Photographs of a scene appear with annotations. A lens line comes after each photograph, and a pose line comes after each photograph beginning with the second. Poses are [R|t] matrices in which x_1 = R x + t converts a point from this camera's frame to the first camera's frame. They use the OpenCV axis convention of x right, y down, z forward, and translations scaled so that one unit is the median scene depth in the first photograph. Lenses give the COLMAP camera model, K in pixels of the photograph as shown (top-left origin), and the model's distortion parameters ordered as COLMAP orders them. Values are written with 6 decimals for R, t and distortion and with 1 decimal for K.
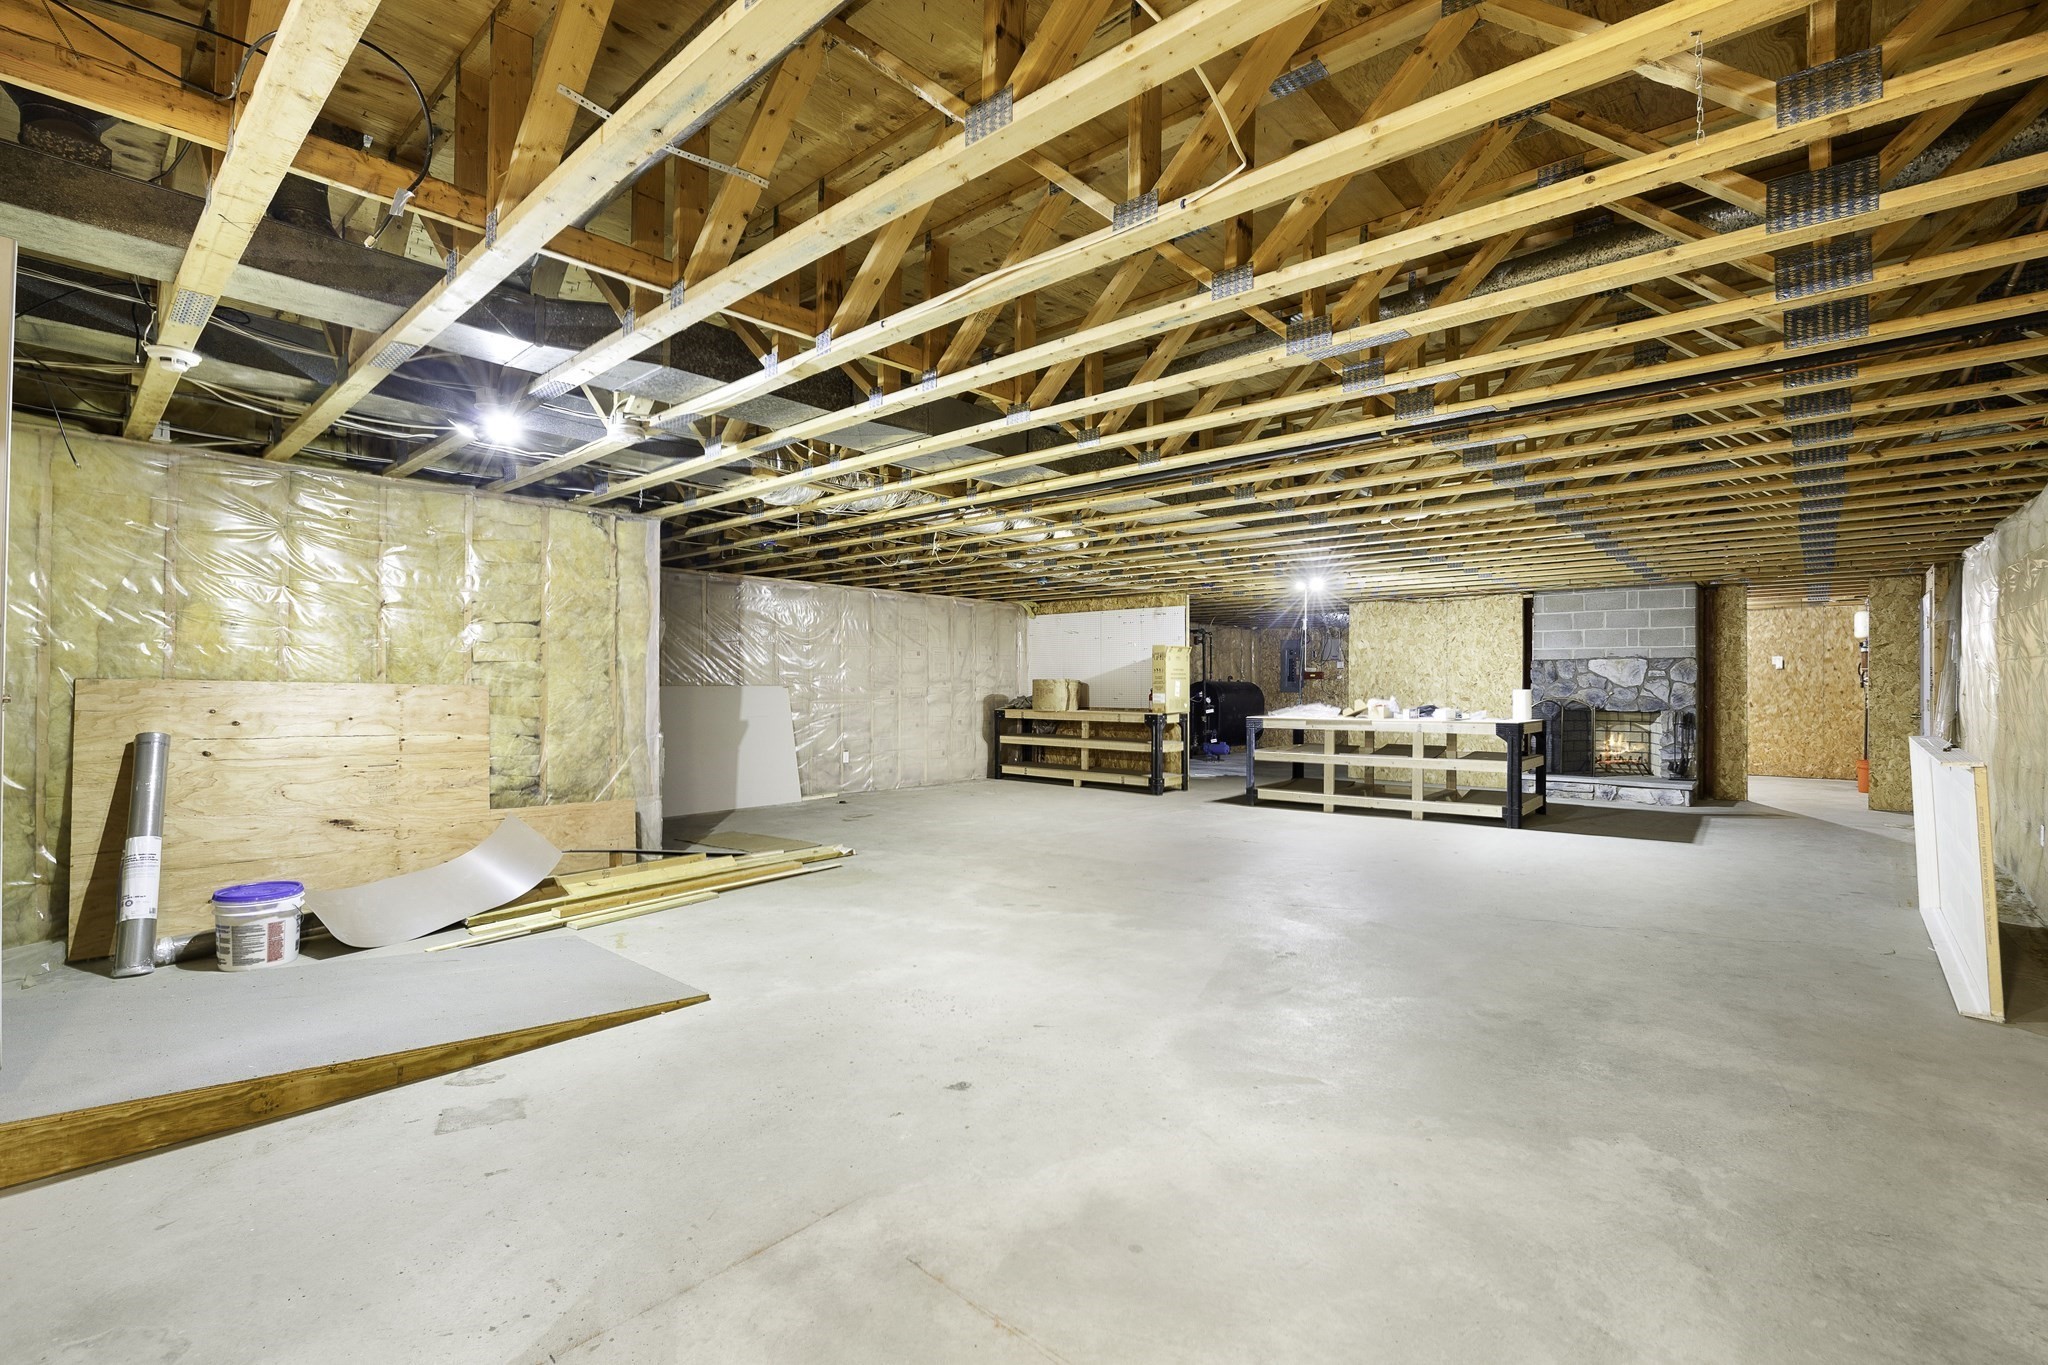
lens RADIAL K [[898.1, 0, 1037.3], [0, 898.1, 679.6], [0, 0, 1]] dist [-0.002491, -0.000155]
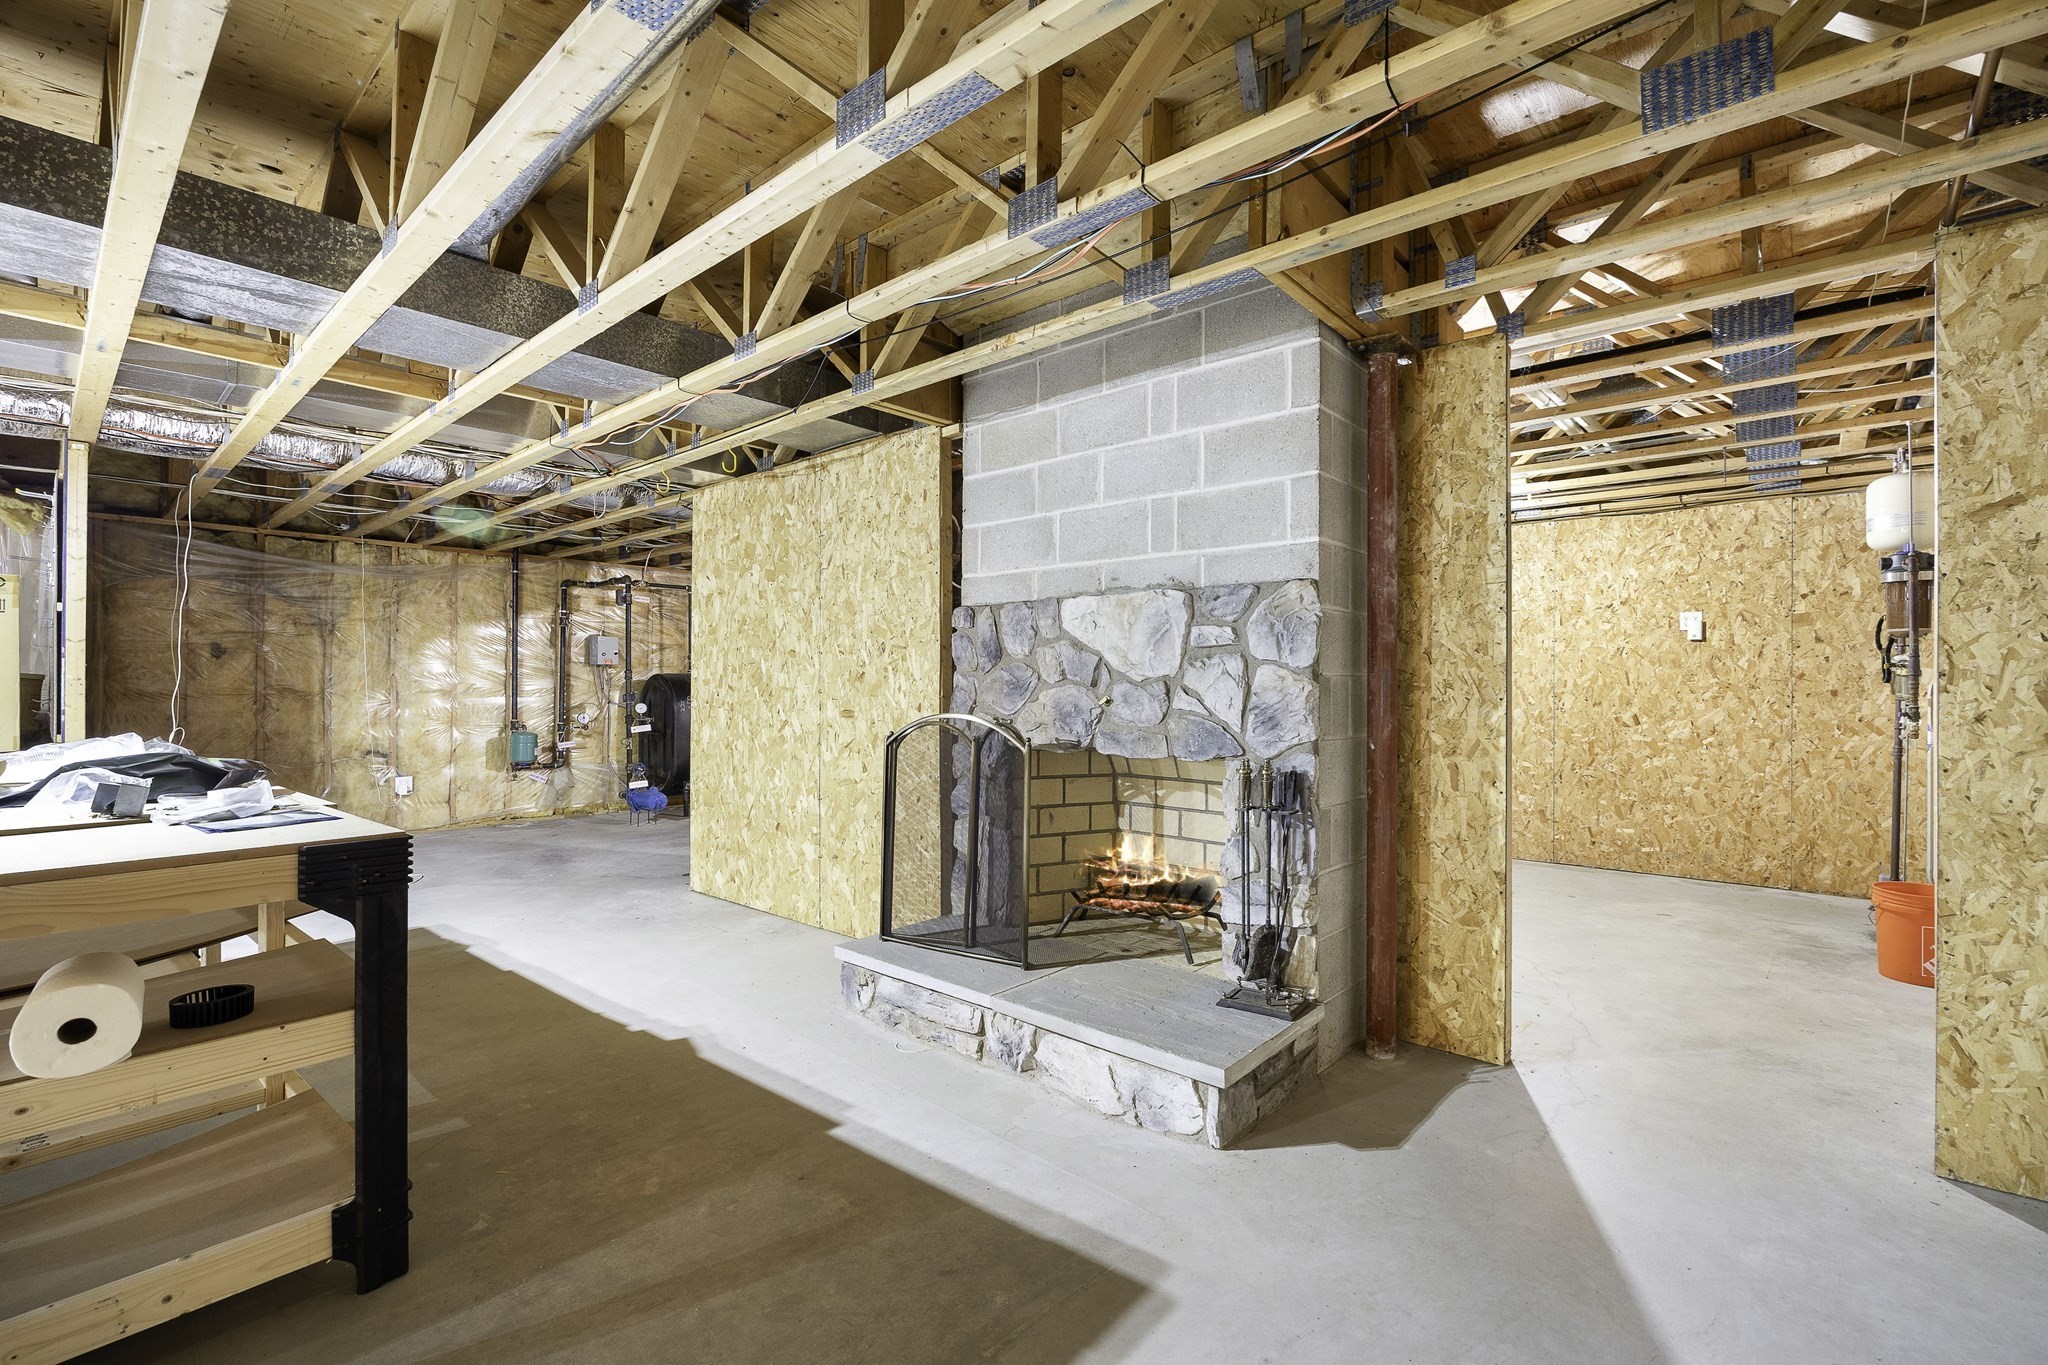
lens RADIAL K [[898.1, 0, 1010.6], [0, 898.1, 680.2], [0, 0, 1]] dist [-0.002491, -0.000155]
pose [[0.999885, -0.002459, -0.014964, 0.581663], [0.002516, 0.999990, 0.003772, 0.006284], [0.014955, -0.003809, 0.999881, 0.644850]]
